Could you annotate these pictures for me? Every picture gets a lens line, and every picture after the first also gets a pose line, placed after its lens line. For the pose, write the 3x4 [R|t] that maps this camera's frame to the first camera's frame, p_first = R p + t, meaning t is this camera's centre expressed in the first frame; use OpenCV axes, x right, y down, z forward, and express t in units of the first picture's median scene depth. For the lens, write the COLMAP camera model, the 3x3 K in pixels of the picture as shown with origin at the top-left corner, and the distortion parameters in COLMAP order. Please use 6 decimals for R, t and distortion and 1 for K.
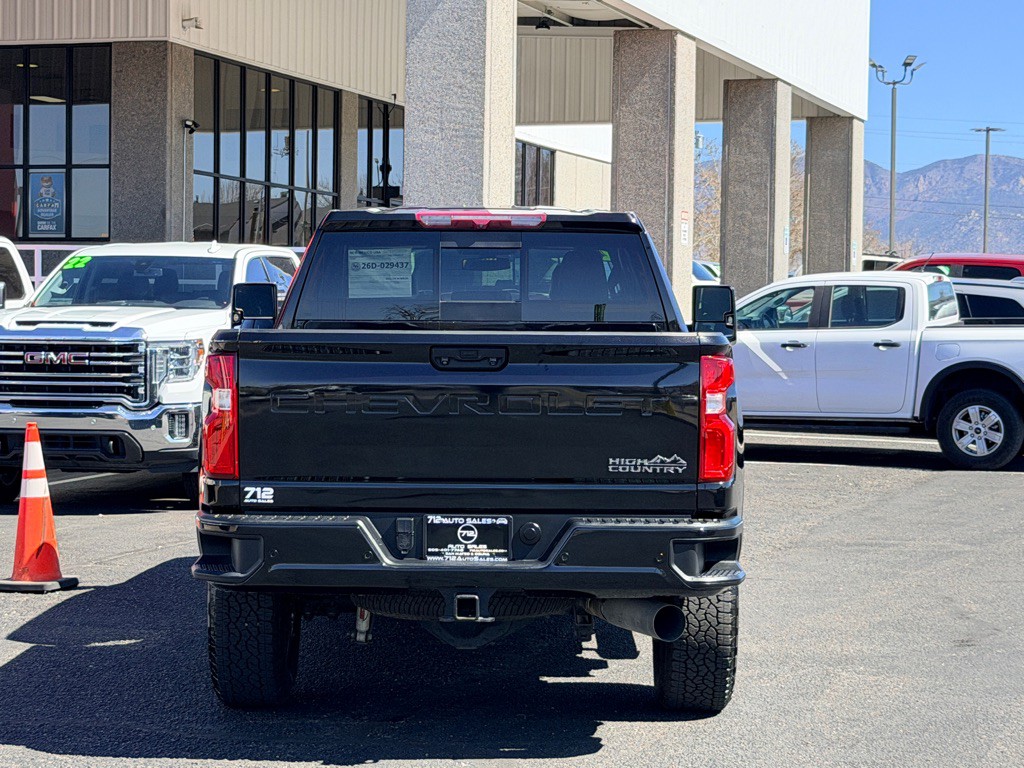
lens RADIAL K [[2251.0, 0, 511.4], [0, 2251.0, 383.6], [0, 0, 1]] dist [0.106240, 0.314446]
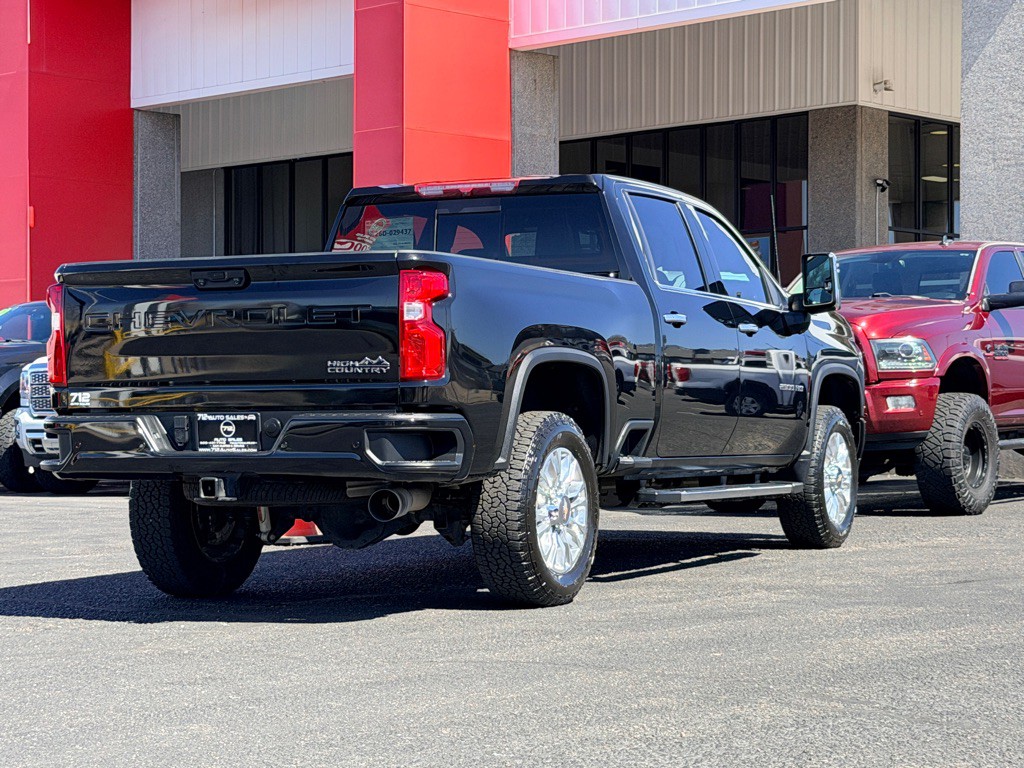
lens RADIAL K [[2243.6, 0, 527.3], [0, 2243.6, 363.7], [0, 0, 1]] dist [0.110254, 0.243818]
pose [[0.909610, -0.025235, -0.414695, 0.289937], [0.004037, 0.998643, -0.051915, 0.044673], [0.415443, 0.045548, 0.908478, -0.003535]]
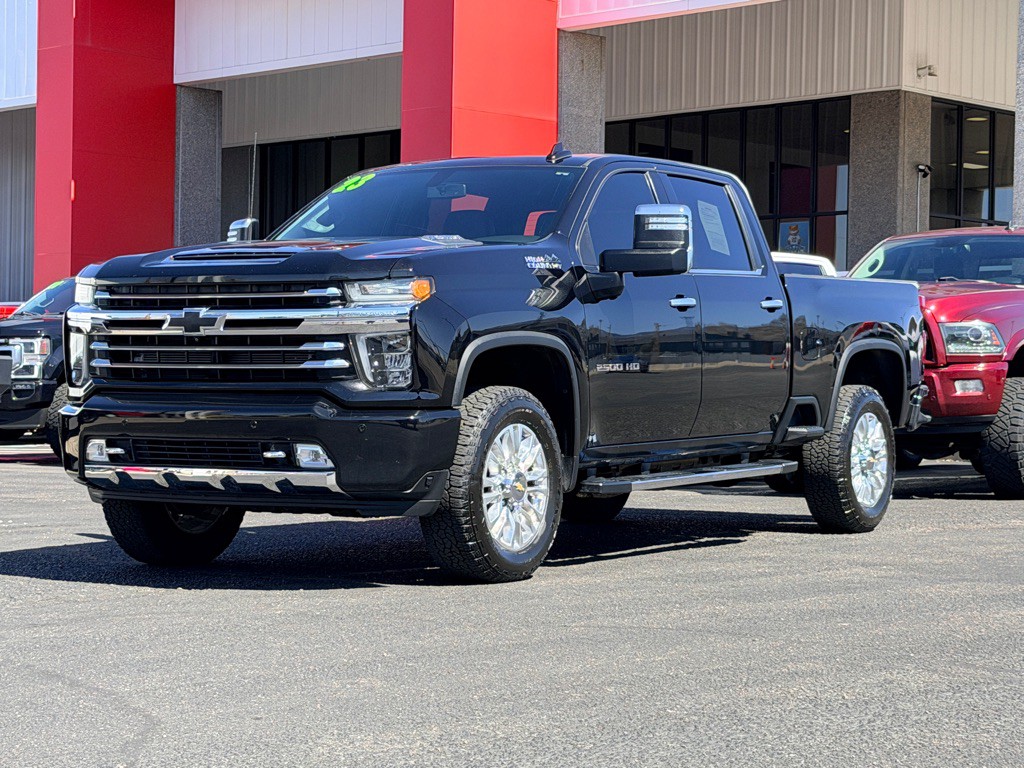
lens RADIAL K [[2251.0, 0, 511.4], [0, 2251.0, 383.6], [0, 0, 1]] dist [0.106240, 0.314446]
pose [[0.904825, -0.004701, -0.425758, 0.270856], [-0.011507, 0.999304, -0.035489, 0.047639], [0.425629, 0.037011, 0.904141, -0.024861]]
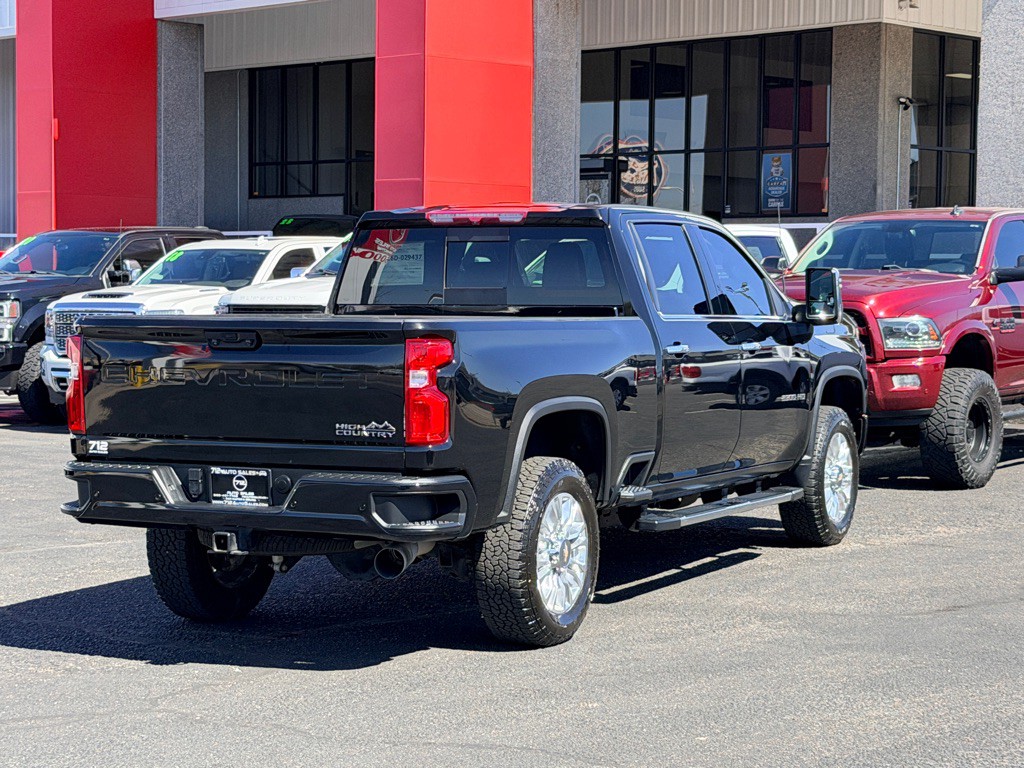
lens RADIAL K [[2242.5, 0, 534.8], [0, 2242.5, 384.3], [0, 0, 1]] dist [0.105703, 0.288476]
pose [[0.906061, 0.012821, -0.422952, 0.304018], [-0.005969, 0.999829, 0.017521, -0.004455], [0.423104, -0.013351, 0.905983, -0.019064]]
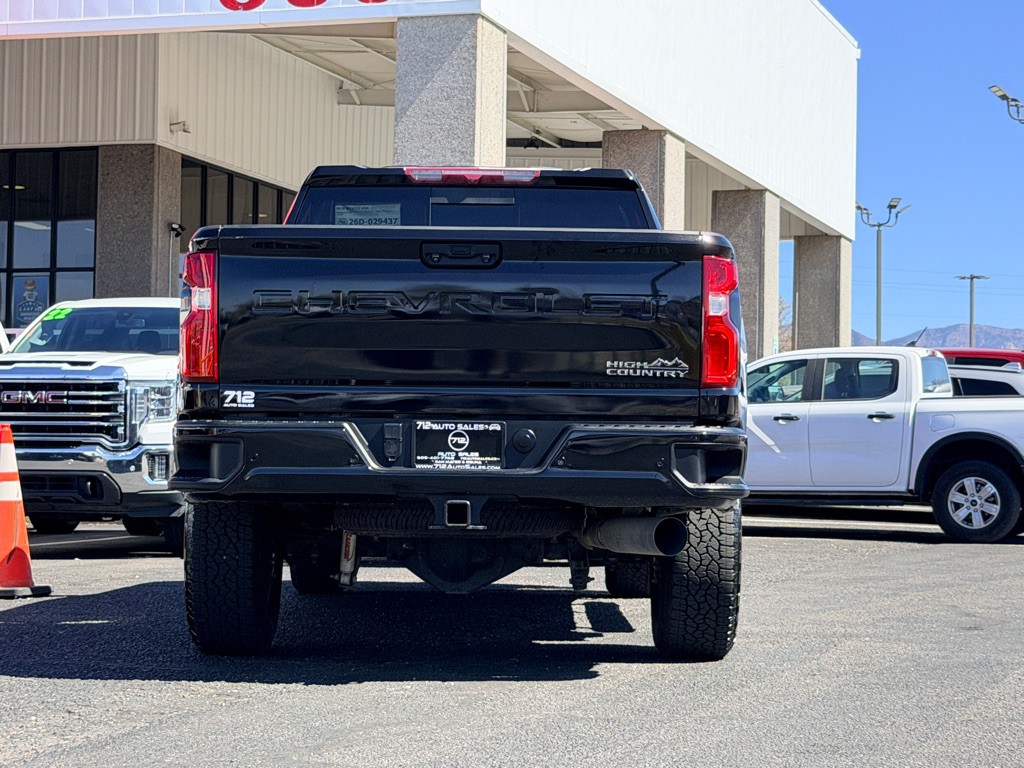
lens RADIAL K [[2253.8, 0, 531.5], [0, 2253.8, 387.9], [0, 0, 1]] dist [0.108751, 0.233850]
pose [[0.999881, 0.003703, 0.014949, -0.001400], [-0.002651, 0.997556, -0.069818, 0.052419], [-0.015171, 0.069770, 0.997448, 0.022493]]
